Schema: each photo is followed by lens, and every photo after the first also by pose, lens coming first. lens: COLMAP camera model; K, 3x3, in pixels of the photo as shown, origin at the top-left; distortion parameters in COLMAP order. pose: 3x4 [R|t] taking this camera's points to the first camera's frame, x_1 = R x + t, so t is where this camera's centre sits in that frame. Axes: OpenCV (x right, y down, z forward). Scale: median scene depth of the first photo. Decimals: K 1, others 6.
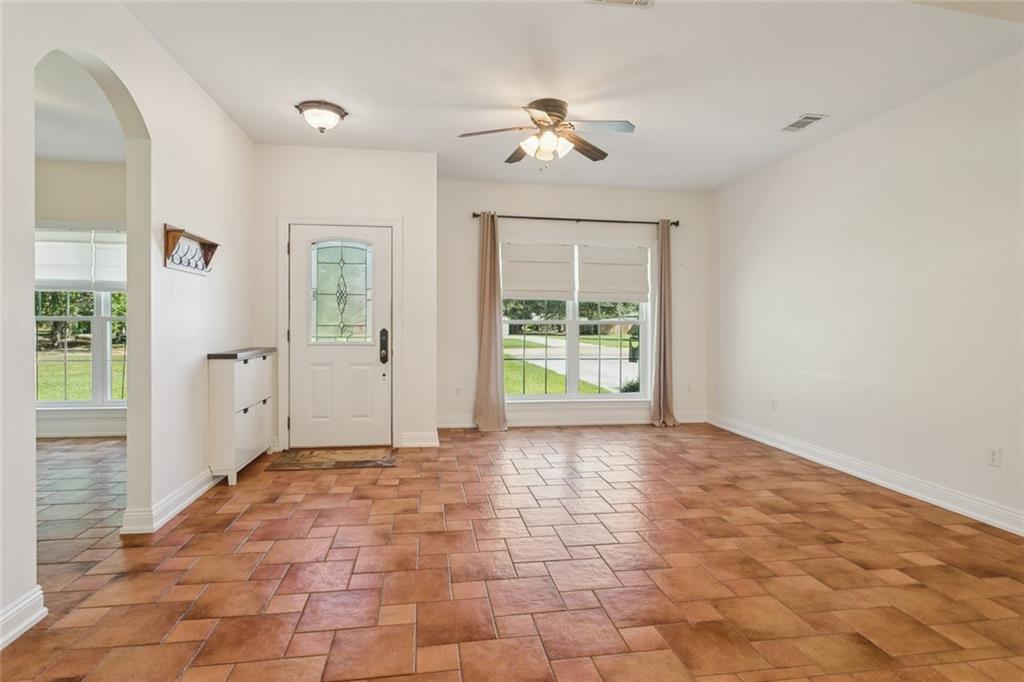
lens RADIAL K [[537.0, 0, 510.5], [0, 537.0, 329.4], [0, 0, 1]] dist [0.000347, 0.000219]
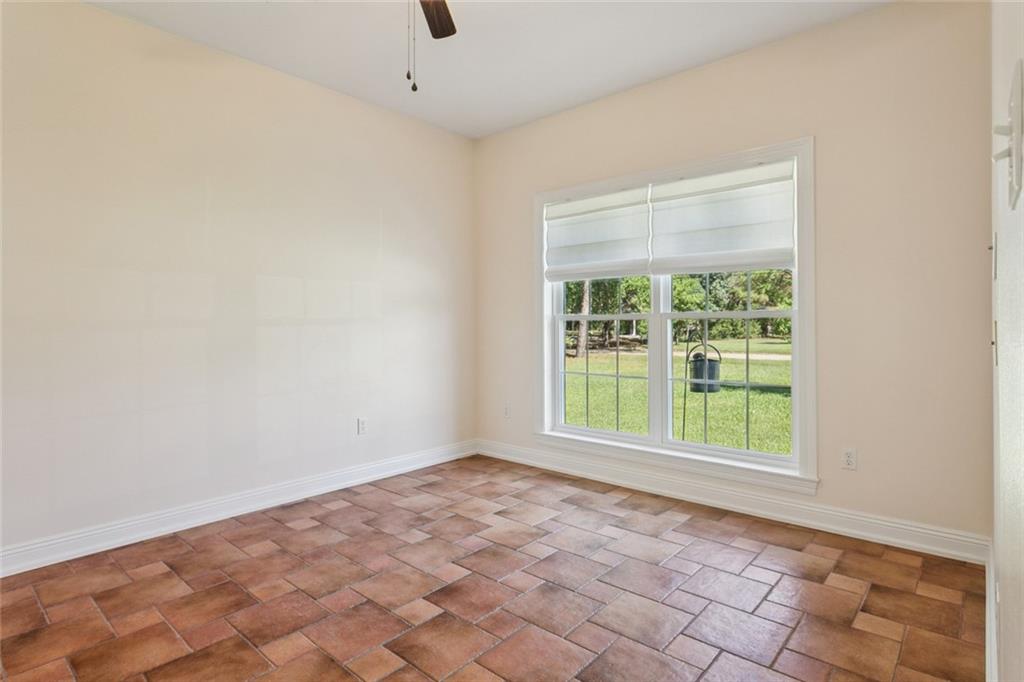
lens RADIAL K [[537.0, 0, 510.5], [0, 537.0, 329.4], [0, 0, 1]] dist [0.000347, 0.000219]
pose [[0.638787, -0.002879, -0.769378, -0.361625], [-0.000307, 0.999992, -0.003997, 0.001004], [0.769383, 0.002789, 0.638781, 0.424355]]
